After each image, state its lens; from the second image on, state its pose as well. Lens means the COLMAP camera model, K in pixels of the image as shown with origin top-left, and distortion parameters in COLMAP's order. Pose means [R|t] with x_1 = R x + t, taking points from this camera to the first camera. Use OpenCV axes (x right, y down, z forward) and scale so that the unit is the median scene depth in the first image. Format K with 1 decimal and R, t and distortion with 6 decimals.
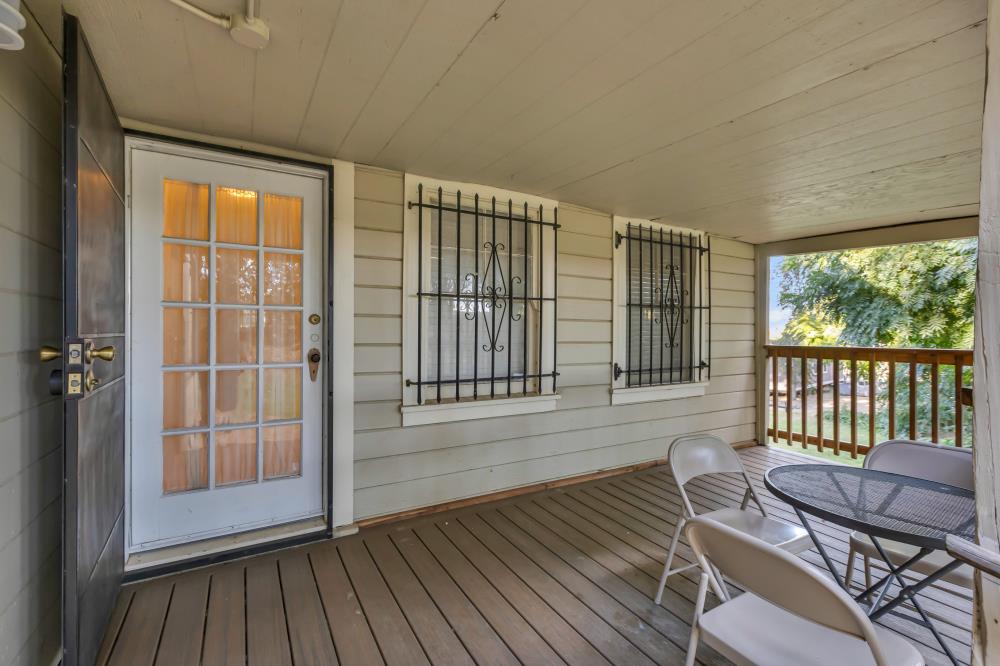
lens RADIAL K [[440.8, 0, 500.0], [0, 440.8, 333.0], [0, 0, 1]] dist [-0.000774, -0.000234]
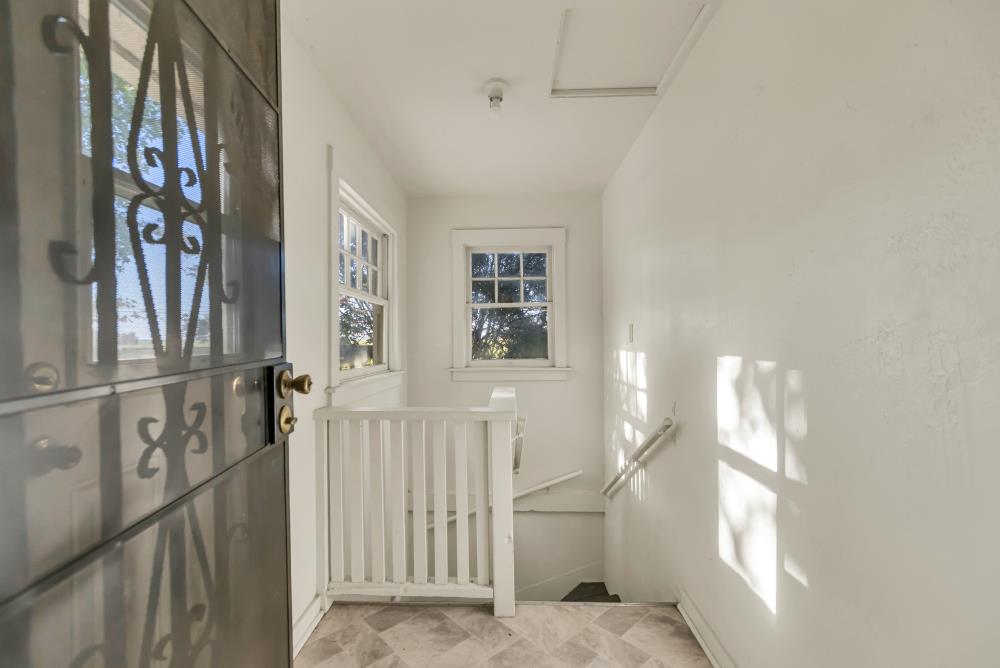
lens RADIAL K [[440.8, 0, 500.0], [0, 440.8, 334.0], [0, 0, 1]] dist [-0.000774, -0.000234]
pose [[0.521788, -0.015813, 0.852929, 0.288045], [0.017679, 0.999814, 0.007721, 0.005985], [-0.852892, 0.011050, 0.521970, 0.748354]]
